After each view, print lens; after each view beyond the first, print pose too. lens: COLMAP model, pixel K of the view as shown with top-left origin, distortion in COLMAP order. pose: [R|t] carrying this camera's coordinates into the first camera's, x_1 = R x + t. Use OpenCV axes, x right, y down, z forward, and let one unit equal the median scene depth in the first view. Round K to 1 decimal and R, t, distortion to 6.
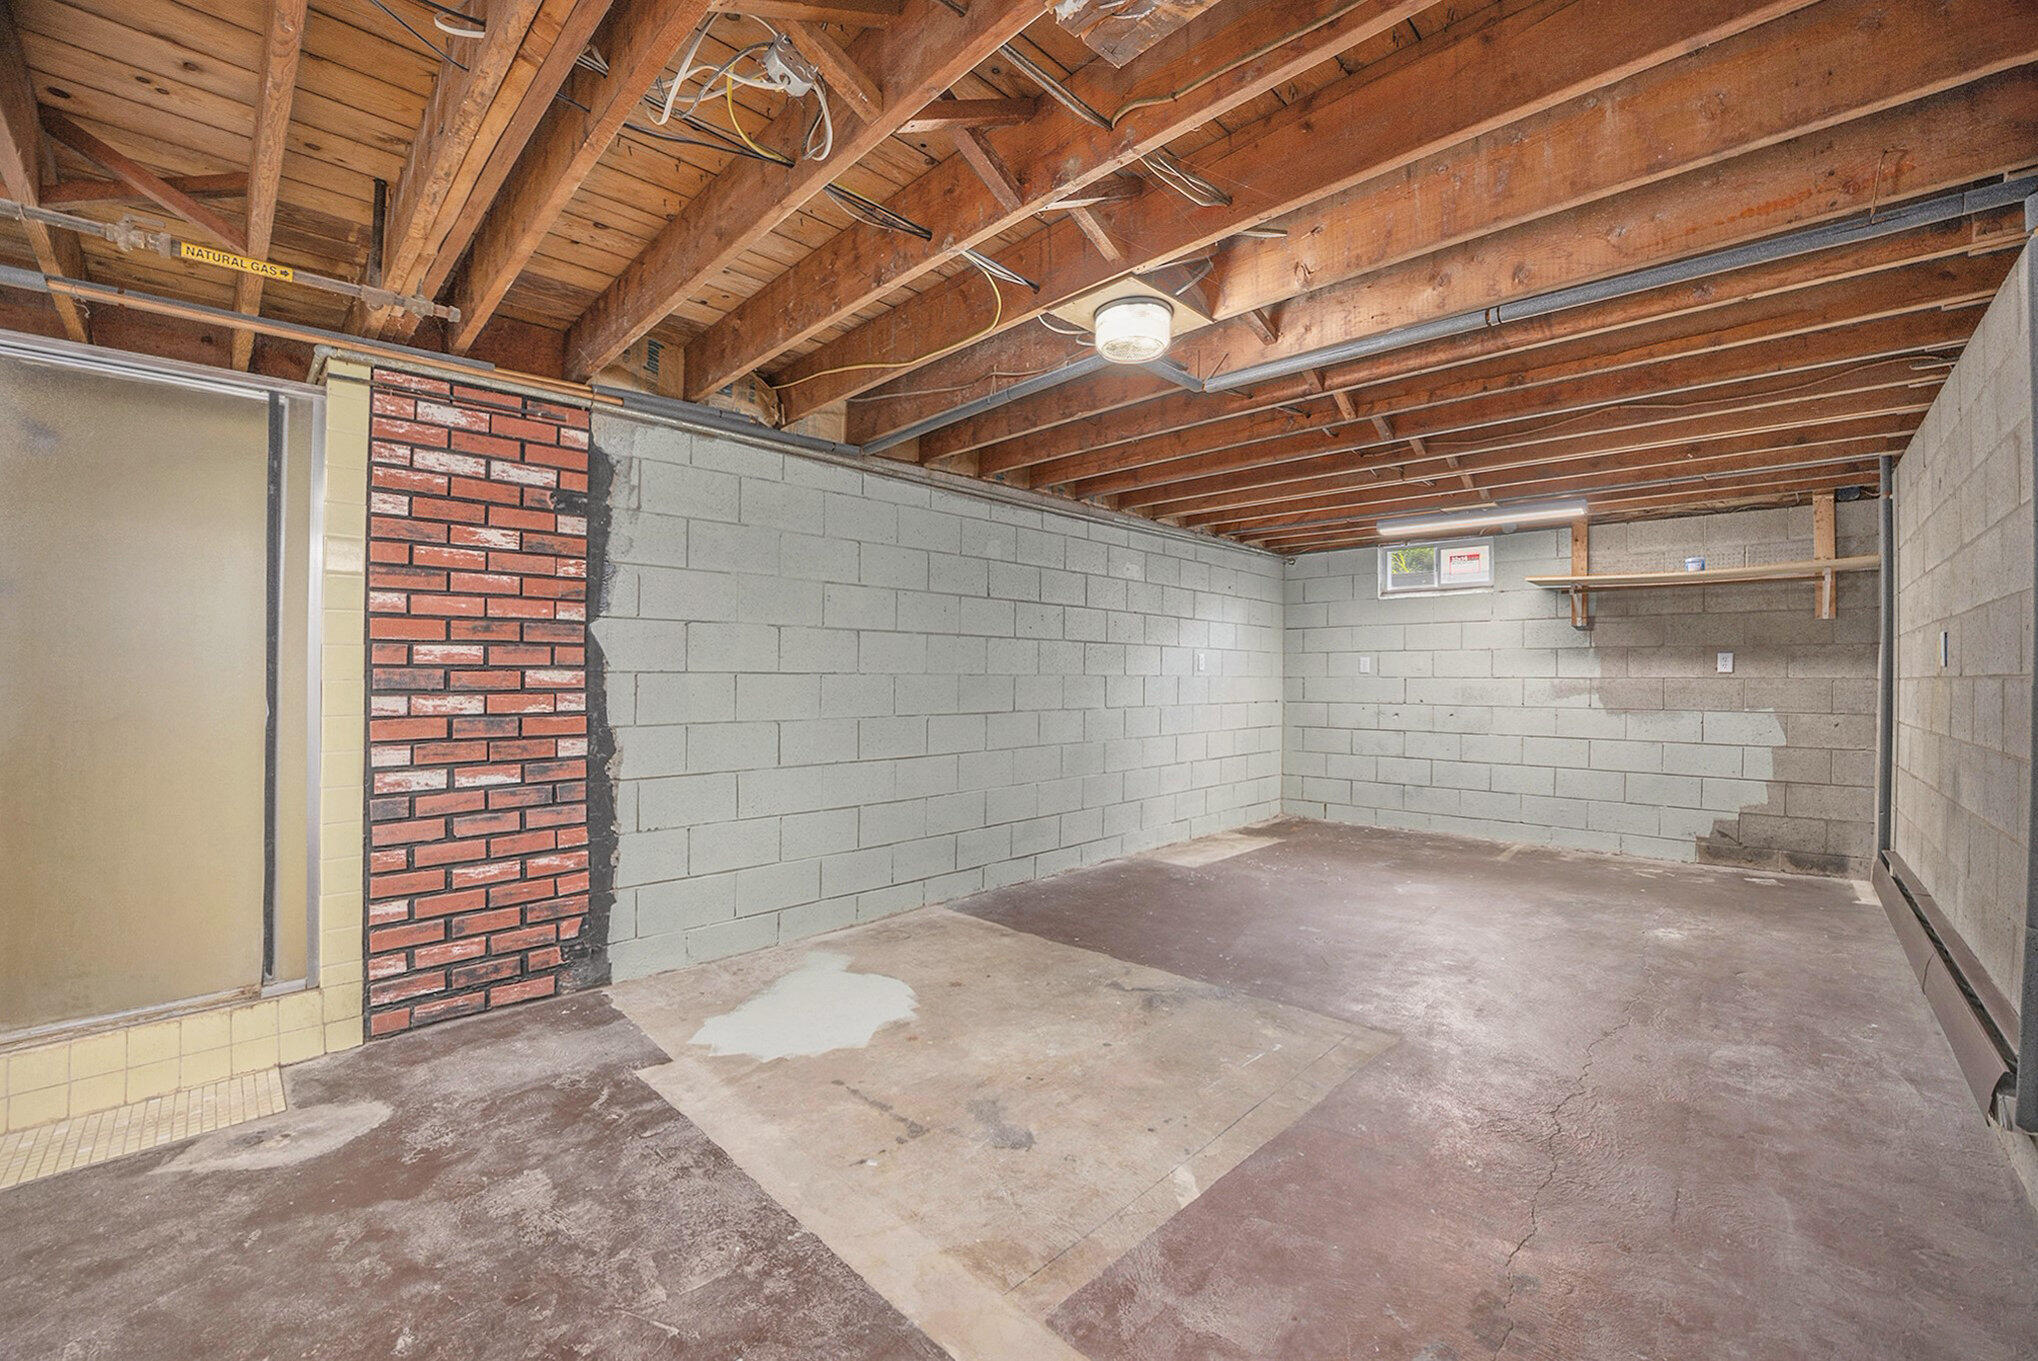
lens RADIAL K [[785.3, 0, 1022.2], [0, 785.3, 686.0], [0, 0, 1]] dist [-0.040116, 0.000387]
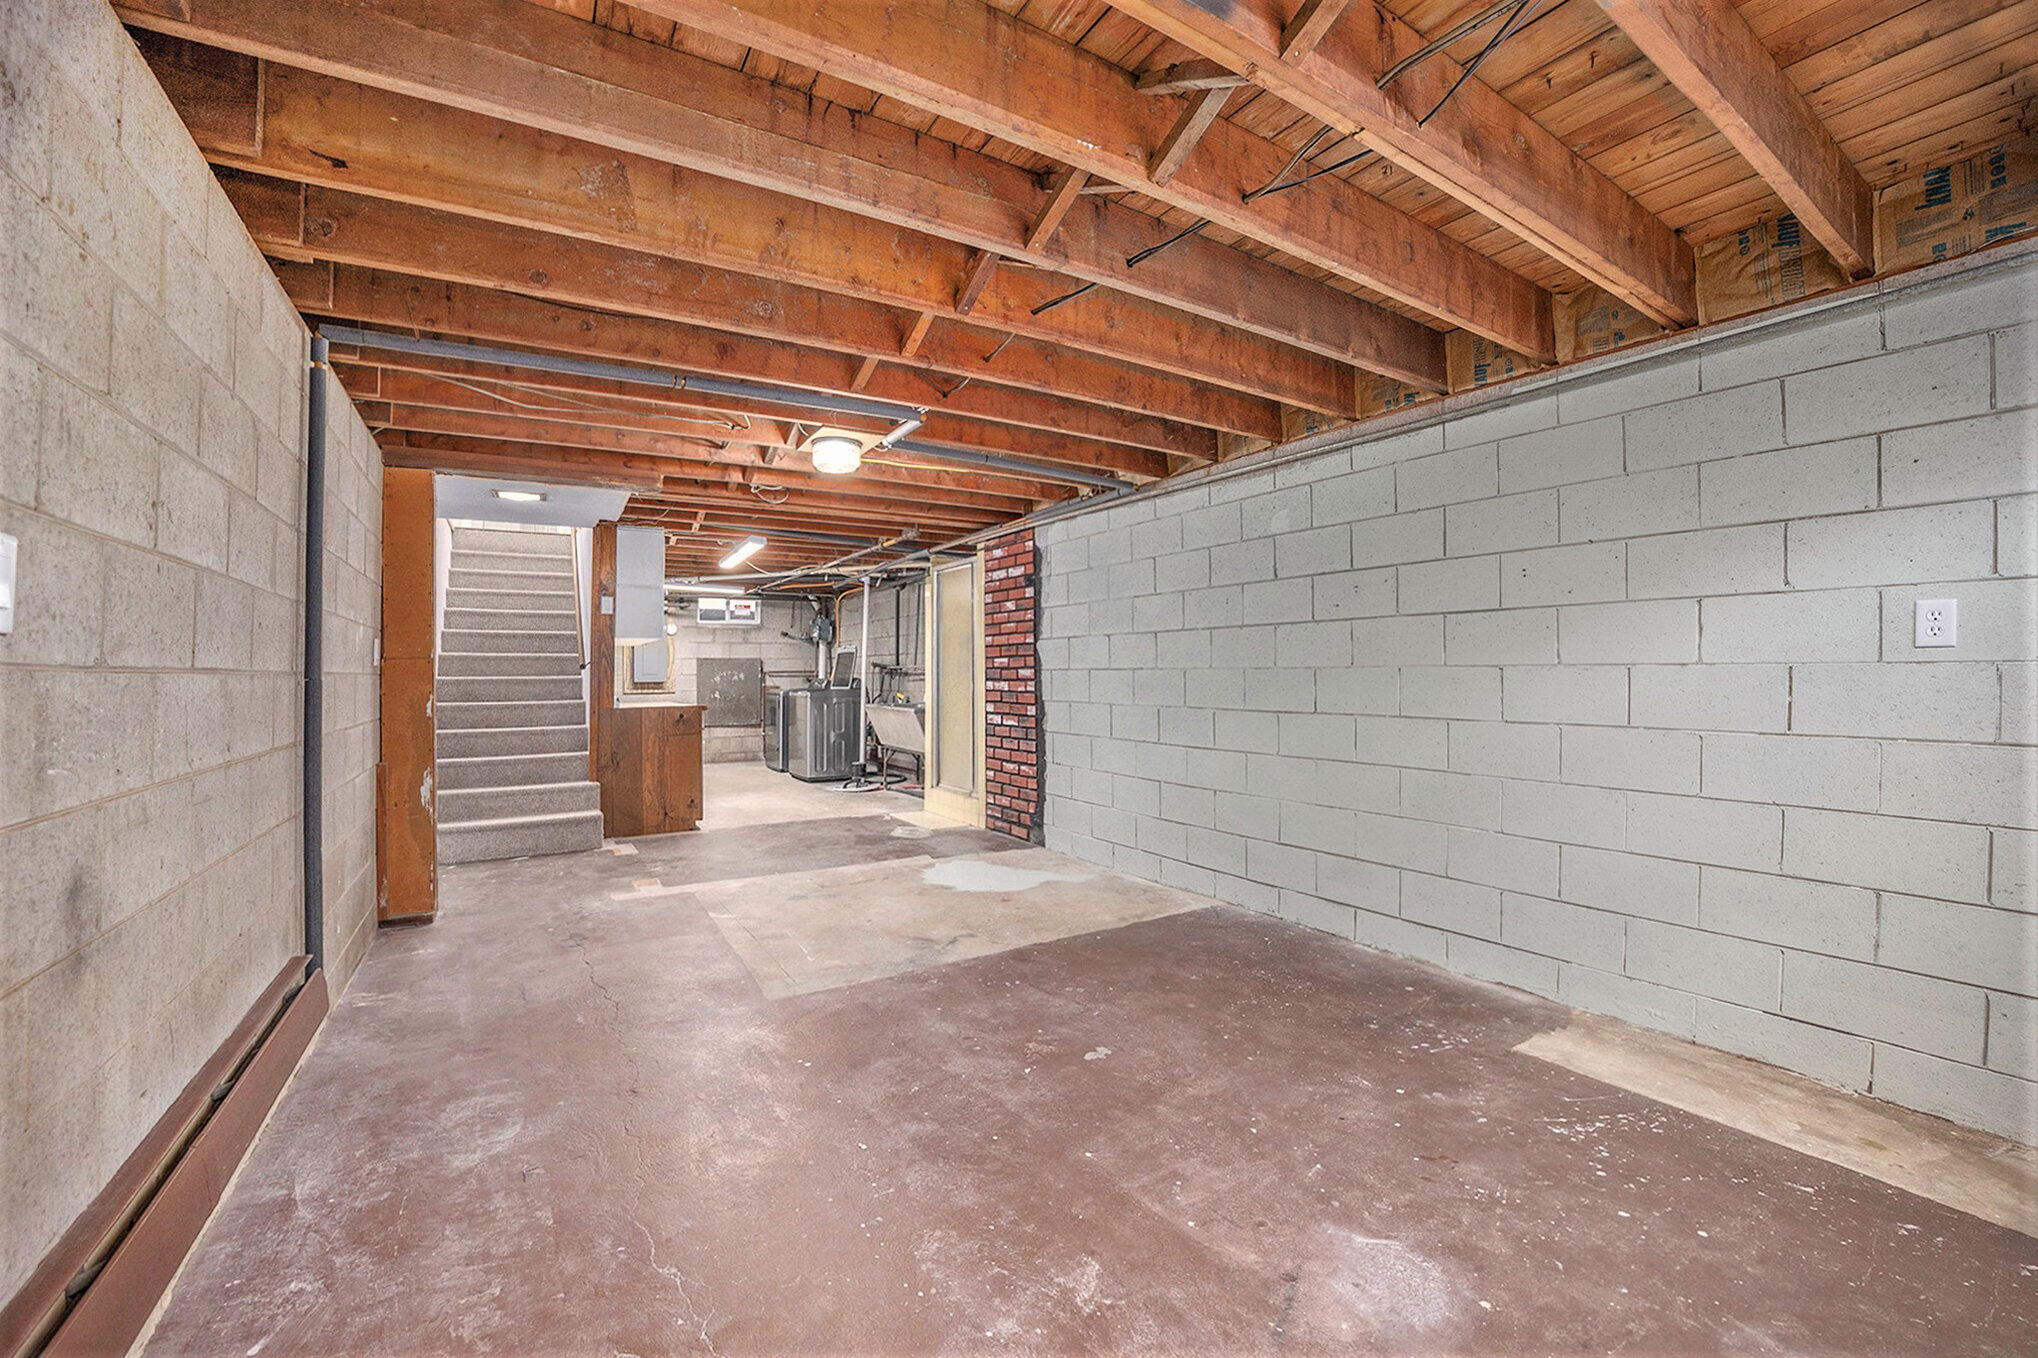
lens RADIAL K [[785.3, 0, 1023.0], [0, 785.3, 672.1], [0, 0, 1]] dist [-0.040116, 0.000387]
pose [[-0.182350, -0.004841, -0.983222, 1.300804], [-0.008330, 0.999960, -0.003379, -0.006510], [0.983198, 0.007574, -0.182383, 1.337559]]
